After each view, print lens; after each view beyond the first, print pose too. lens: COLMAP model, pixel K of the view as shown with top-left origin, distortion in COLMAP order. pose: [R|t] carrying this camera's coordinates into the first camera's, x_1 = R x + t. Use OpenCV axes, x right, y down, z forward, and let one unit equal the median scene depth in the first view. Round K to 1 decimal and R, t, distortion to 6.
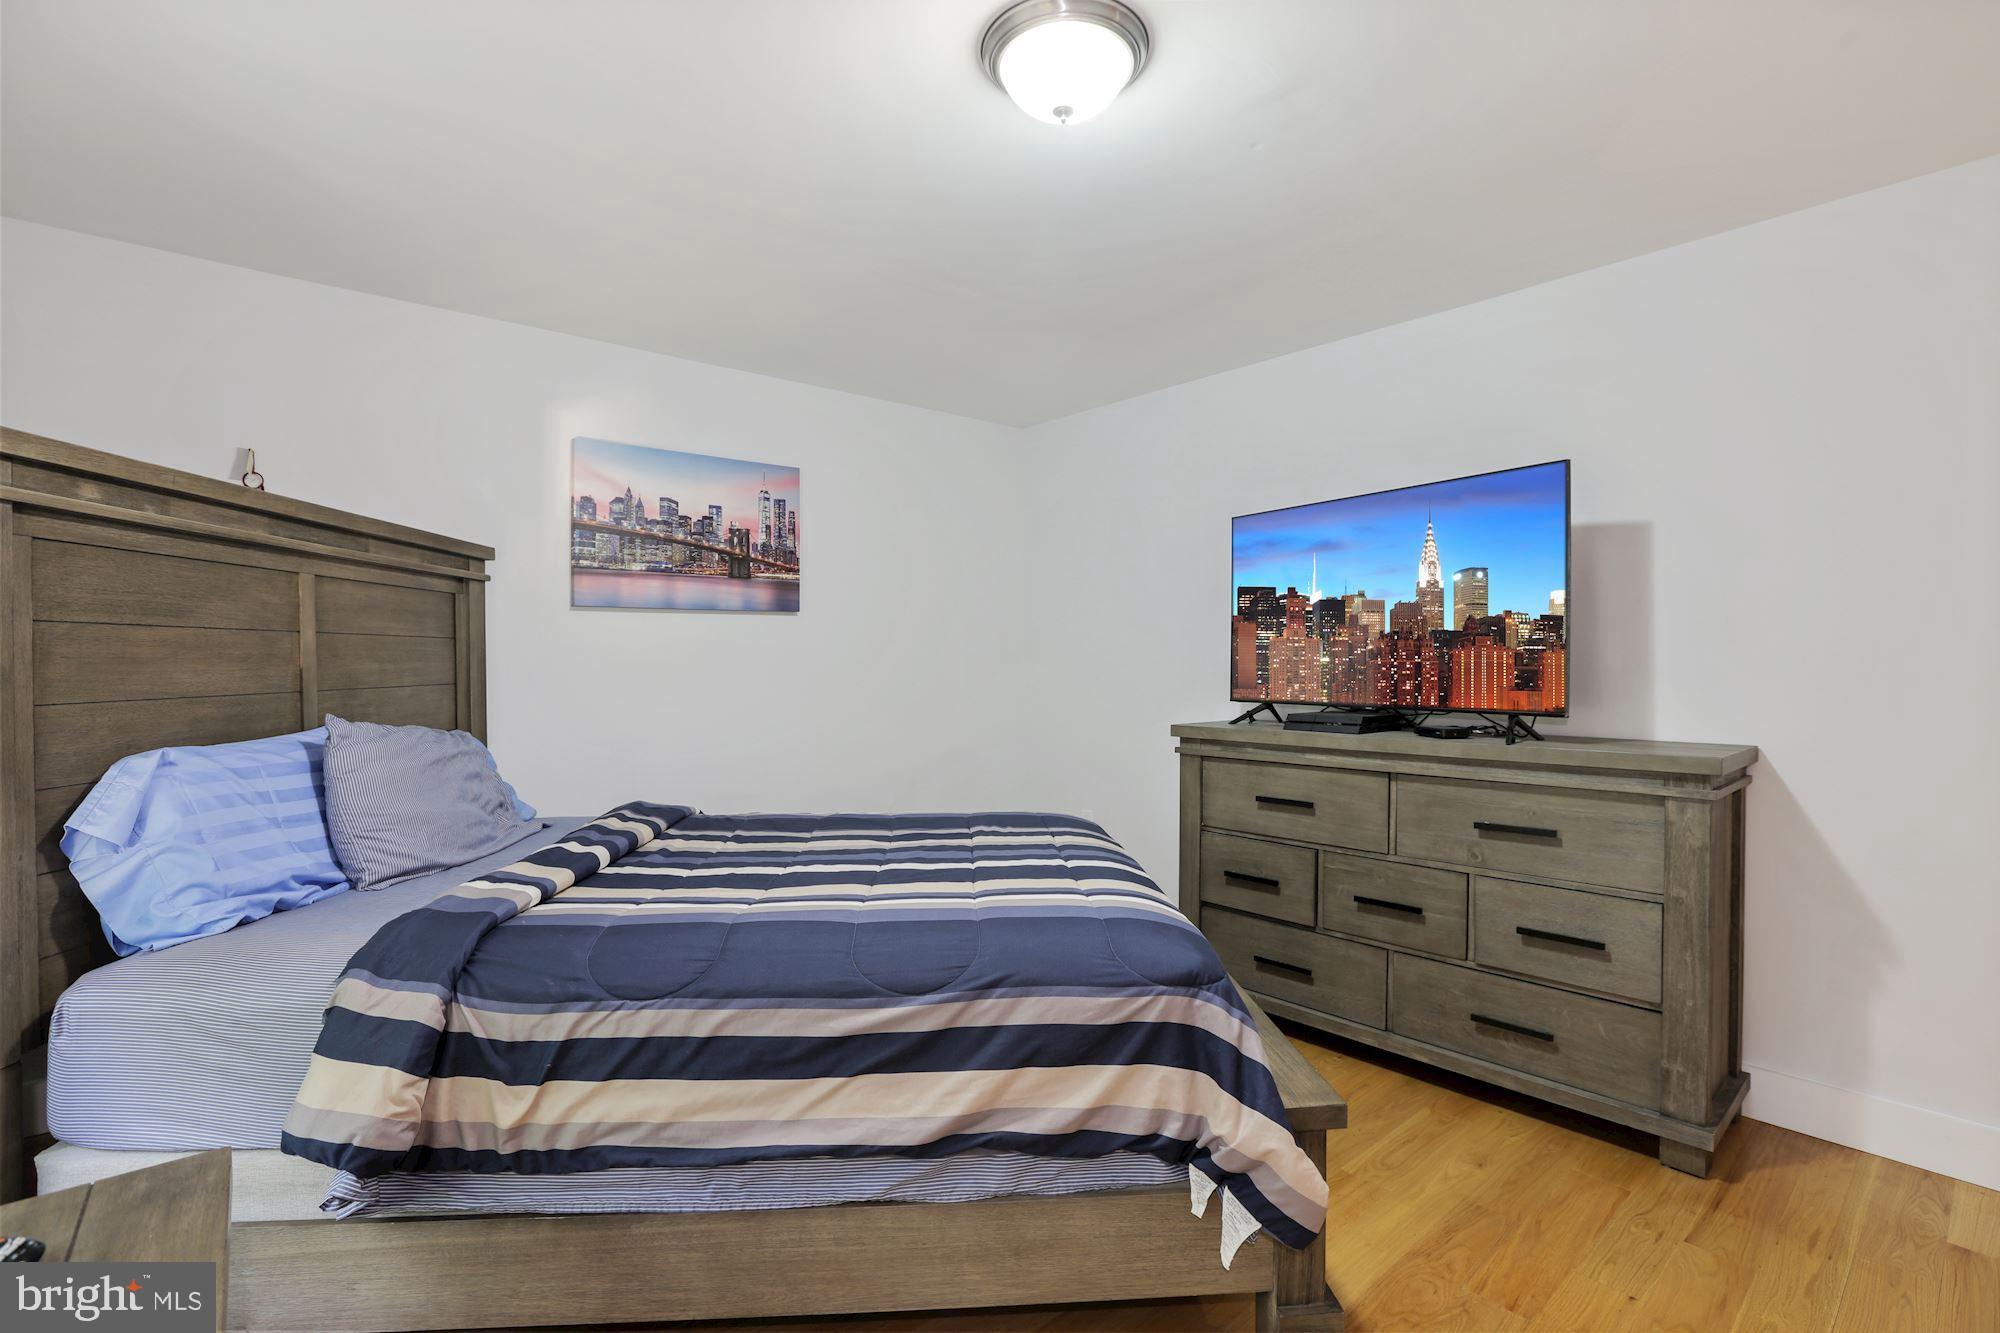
lens RADIAL K [[922.7, 0, 988.9], [0, 922.7, 656.6], [0, 0, 1]] dist [-0.056758, 0.023119]
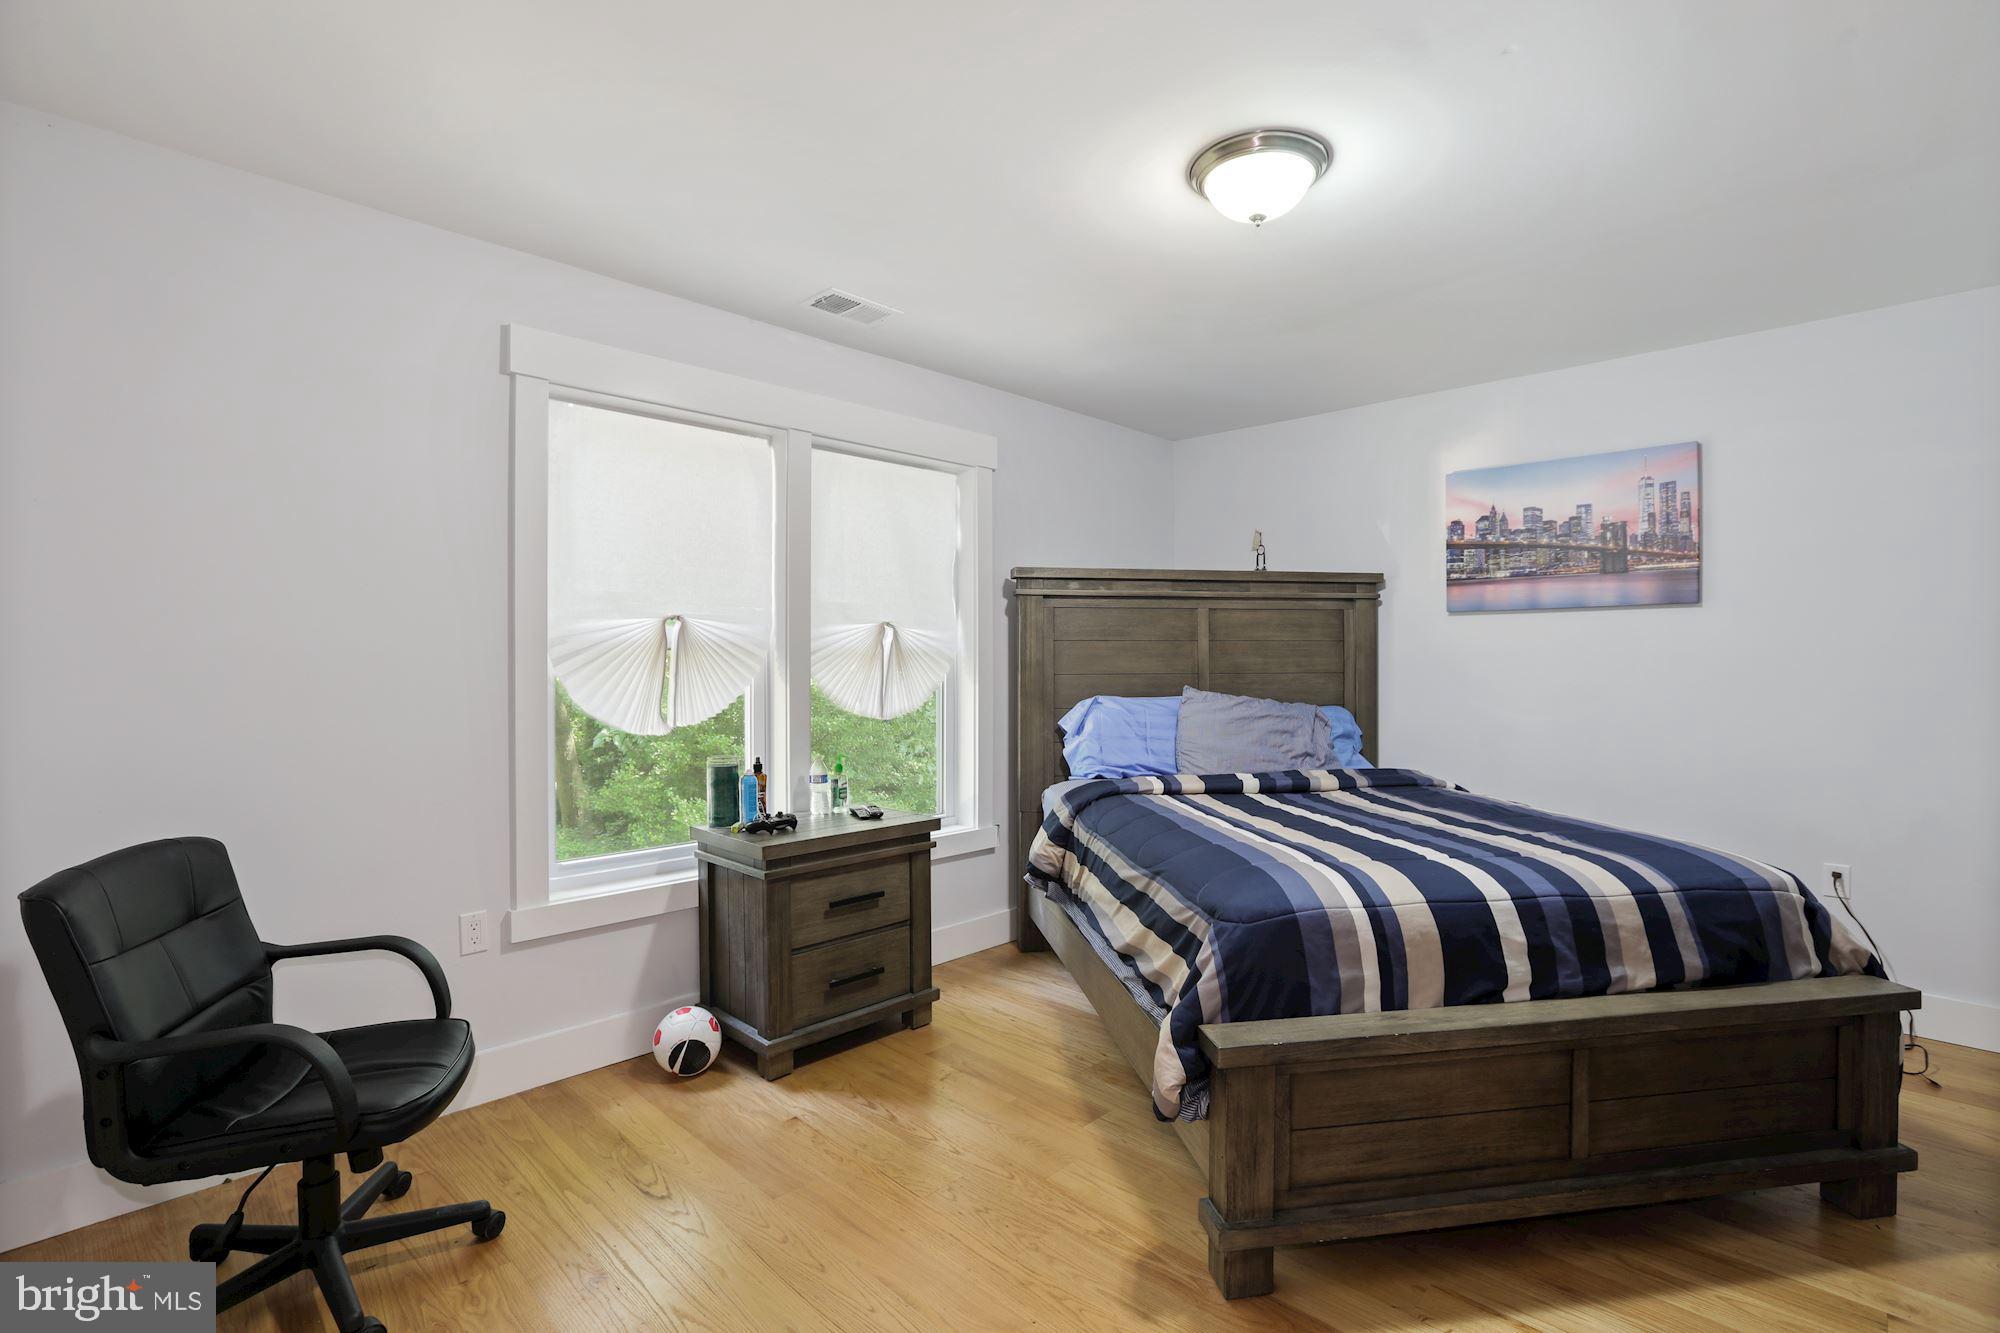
lens RADIAL K [[922.7, 0, 988.9], [0, 922.7, 656.6], [0, 0, 1]] dist [-0.056758, 0.023119]
pose [[0.073722, 0.003463, -0.997273, 0.691788], [0.003396, 0.999987, 0.003724, -0.002384], [0.997273, -0.003661, 0.073710, 0.285366]]
